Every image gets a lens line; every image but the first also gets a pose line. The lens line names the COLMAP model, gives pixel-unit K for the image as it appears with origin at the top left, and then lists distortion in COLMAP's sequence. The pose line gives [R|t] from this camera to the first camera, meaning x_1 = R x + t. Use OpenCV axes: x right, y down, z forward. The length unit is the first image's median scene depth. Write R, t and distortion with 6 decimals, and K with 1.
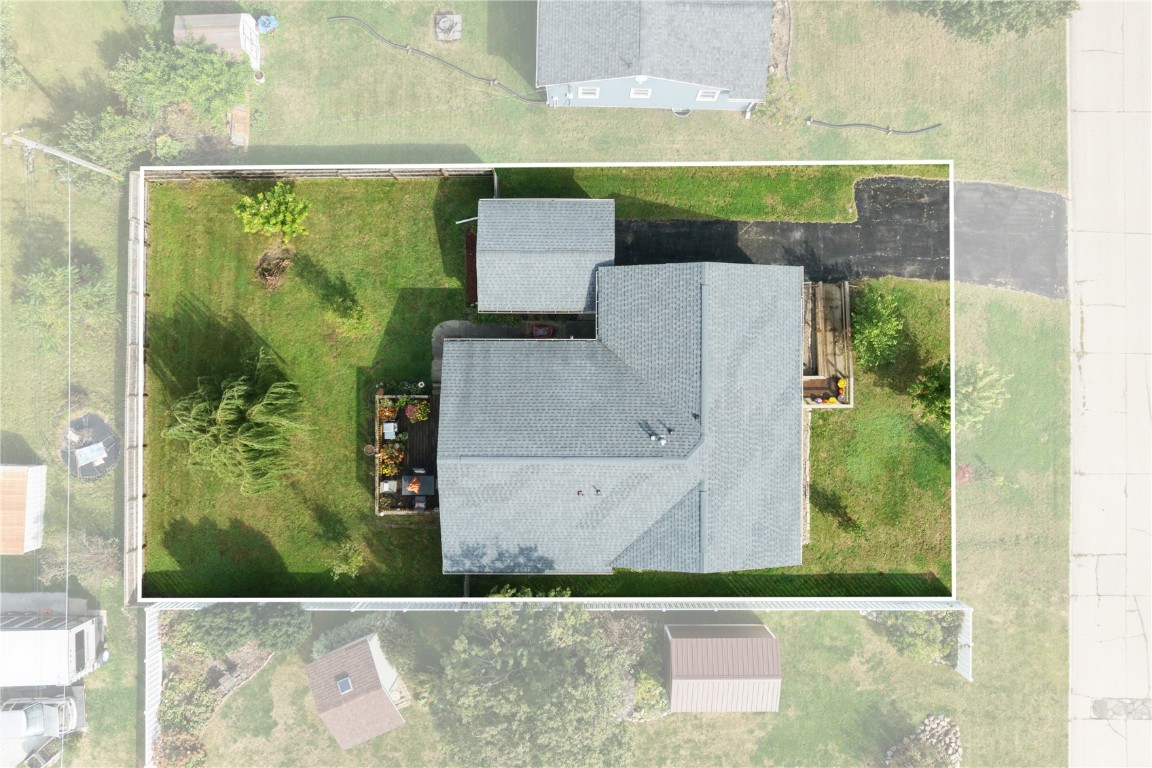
lens RADIAL K [[812.5, 0, 578.4], [0, 812.5, 388.7], [0, 0, 1]] dist [-0.068064, 0.042038]
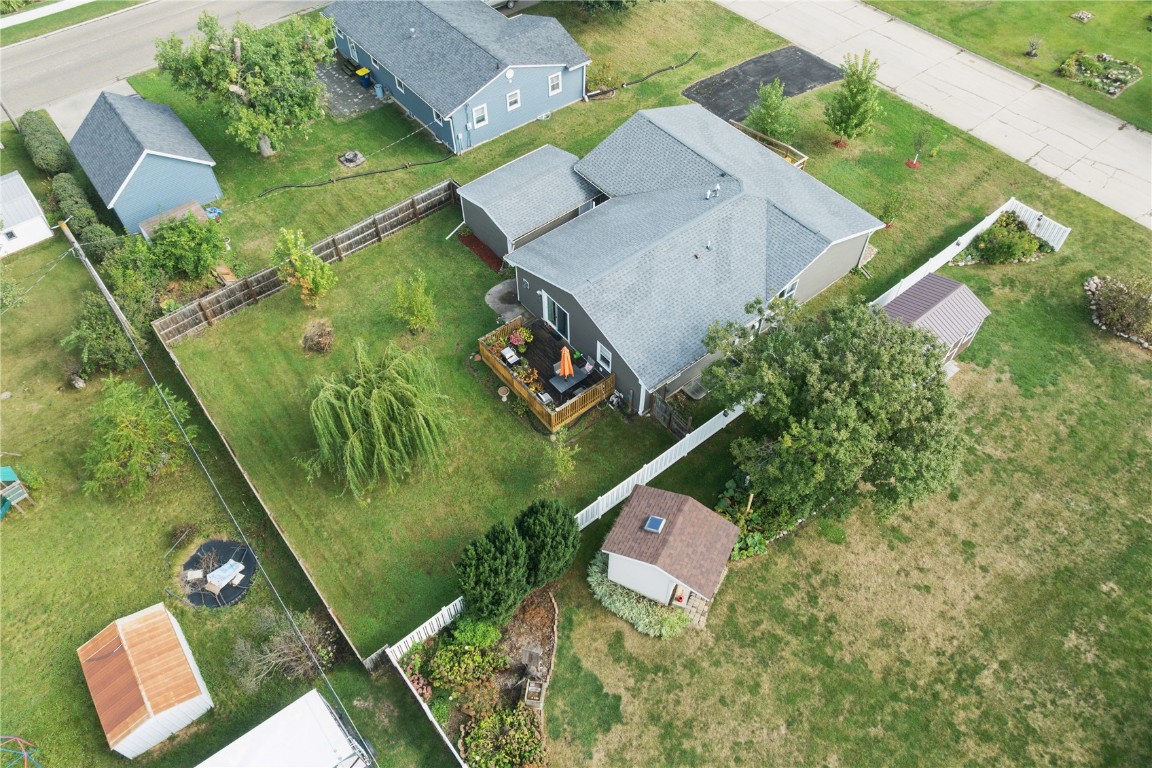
lens RADIAL K [[812.5, 0, 578.4], [0, 812.5, 388.7], [0, 0, 1]] dist [-0.068064, 0.042038]
pose [[0.775157, -0.505971, 0.378318, -0.538792], [0.631634, 0.608307, -0.480626, 0.574981], [0.013050, 0.611519, 0.791122, 0.244845]]
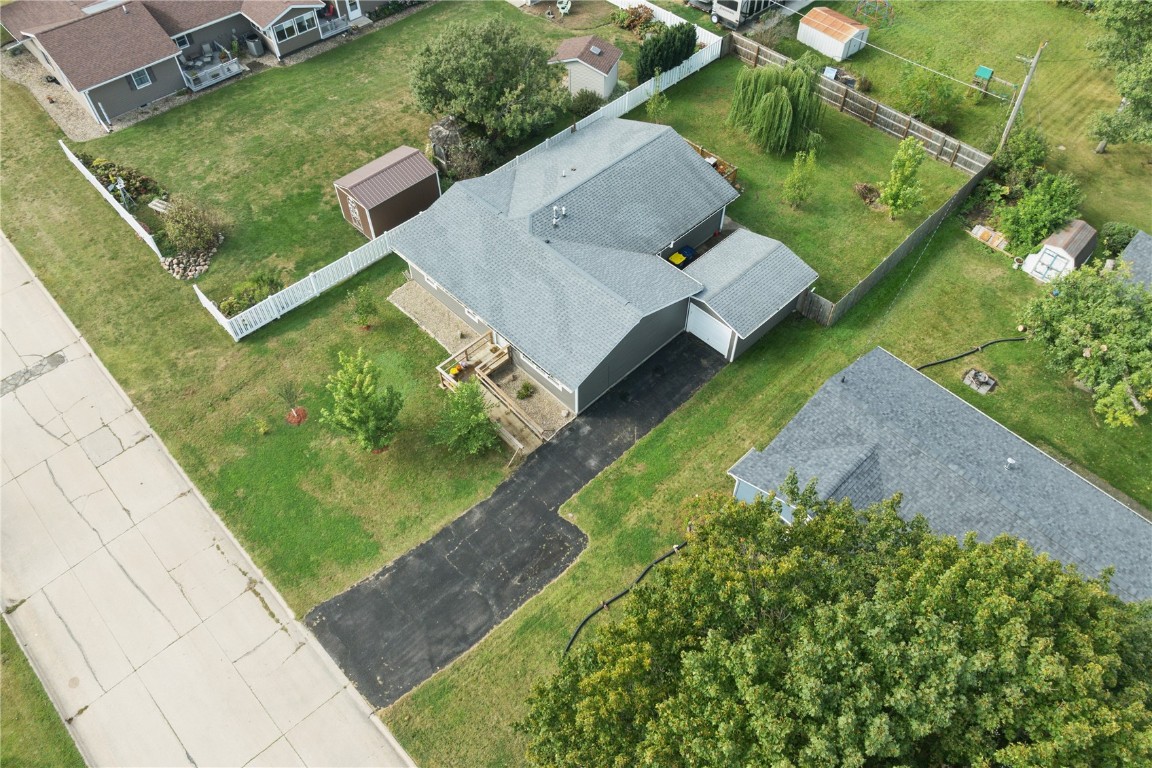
lens RADIAL K [[789.8, 0, 579.5], [0, 789.8, 399.8], [0, 0, 1]] dist [-0.037104, -0.002614]
pose [[-0.709876, 0.556522, -0.431693, 0.640475], [-0.704299, -0.566286, 0.428116, -0.532968], [-0.006206, 0.607950, 0.793951, 0.229159]]
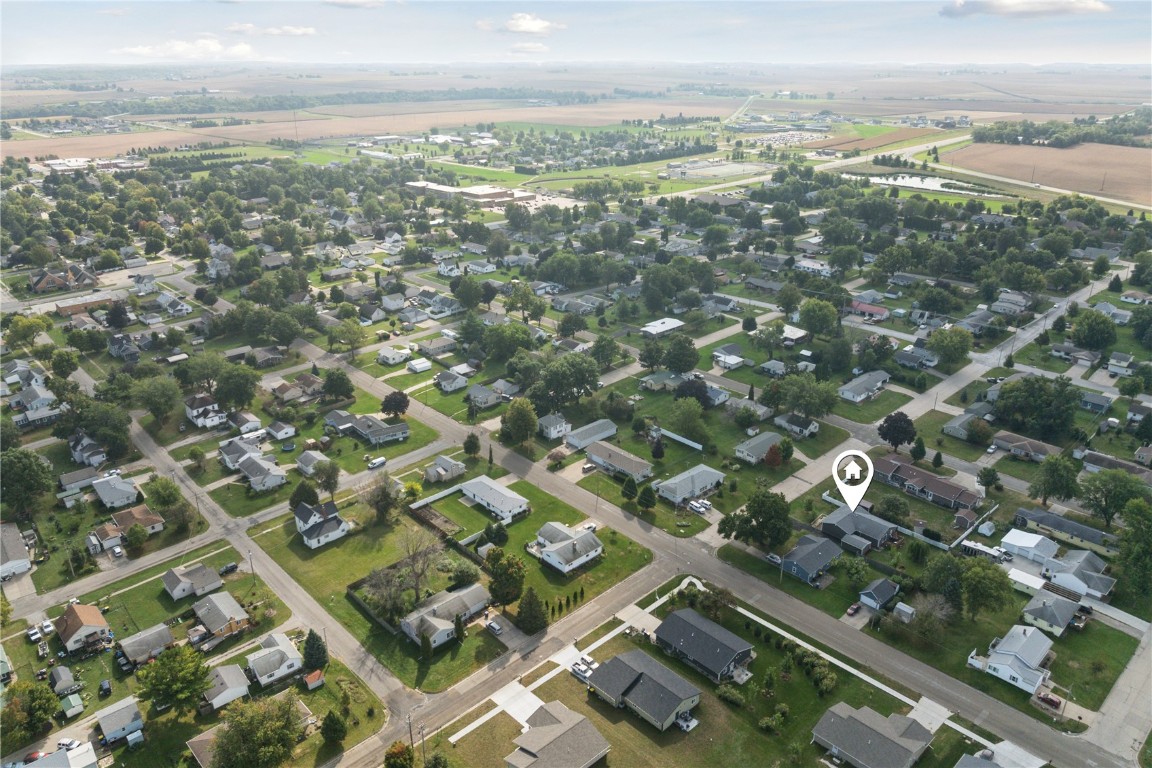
lens RADIAL K [[812.5, 0, 578.4], [0, 812.5, 388.7], [0, 0, 1]] dist [-0.068064, 0.042038]
pose [[-0.685975, -0.283805, 0.669994, -2.157864], [0.727622, -0.264911, 0.632763, -4.828662], [-0.002093, 0.921562, 0.388225, -2.197139]]
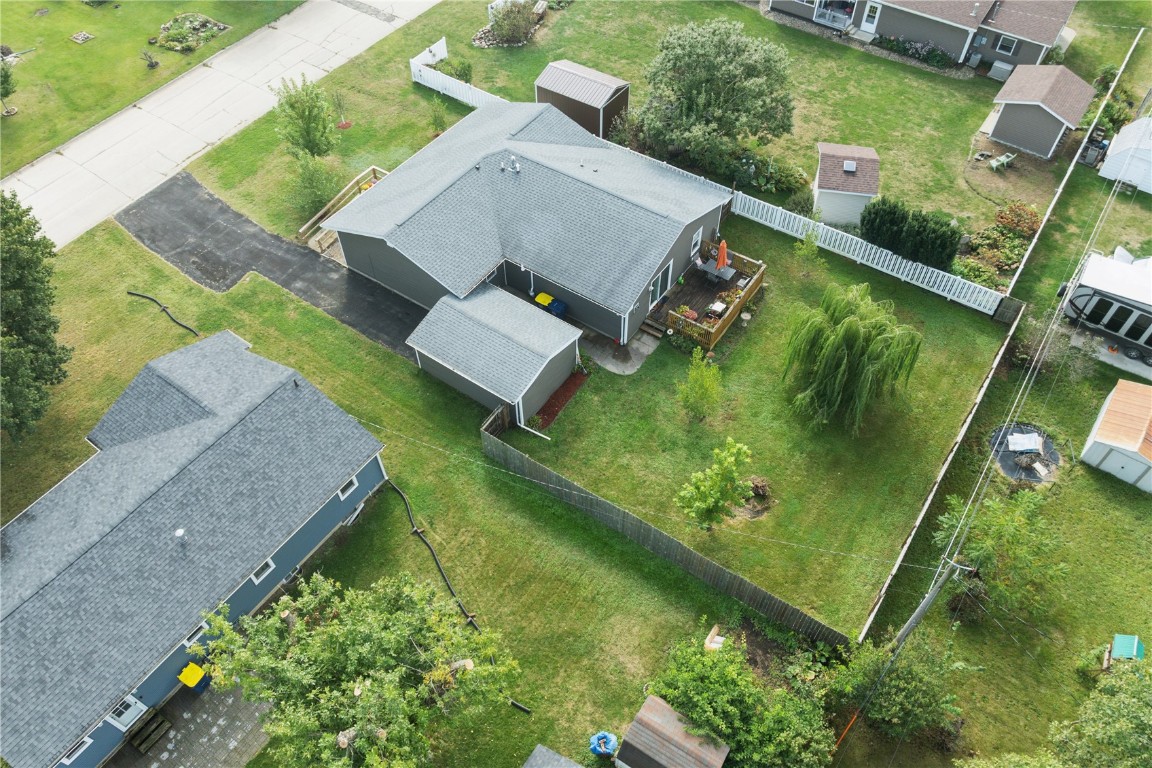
lens RADIAL K [[812.5, 0, 578.4], [0, 812.5, 388.7], [0, 0, 1]] dist [-0.068064, 0.042038]
pose [[-0.824978, -0.444415, 0.349153, -0.475442], [0.565165, -0.649297, 0.508923, -0.619956], [0.000531, 0.617179, 0.786823, 0.240582]]
